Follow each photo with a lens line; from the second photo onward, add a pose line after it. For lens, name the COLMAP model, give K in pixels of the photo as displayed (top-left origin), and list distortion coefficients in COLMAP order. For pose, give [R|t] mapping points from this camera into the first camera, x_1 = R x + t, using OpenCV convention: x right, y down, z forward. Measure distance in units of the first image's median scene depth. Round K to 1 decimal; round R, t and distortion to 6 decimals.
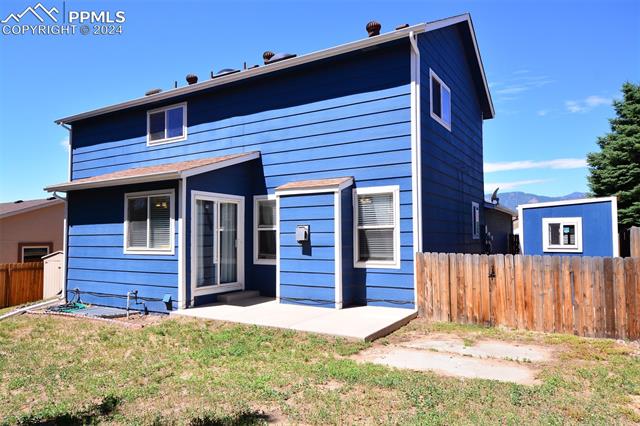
lens RADIAL K [[441.5, 0, 316.5], [0, 441.5, 218.0], [0, 0, 1]] dist [0.030782, -0.009007]
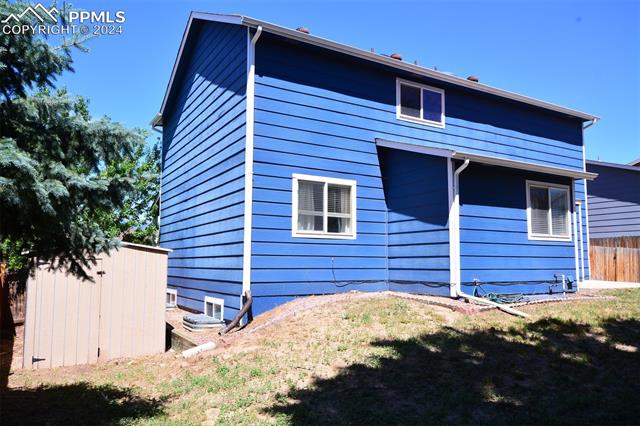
lens RADIAL K [[472.7, 0, 319.7], [0, 472.7, 216.3], [0, 0, 1]] dist [0.007302, 0.000271]
pose [[0.465348, 0.092572, 0.880274, -1.602923], [-0.049523, 0.995681, -0.078529, 0.135483], [-0.883741, -0.007050, 0.467923, 0.915095]]
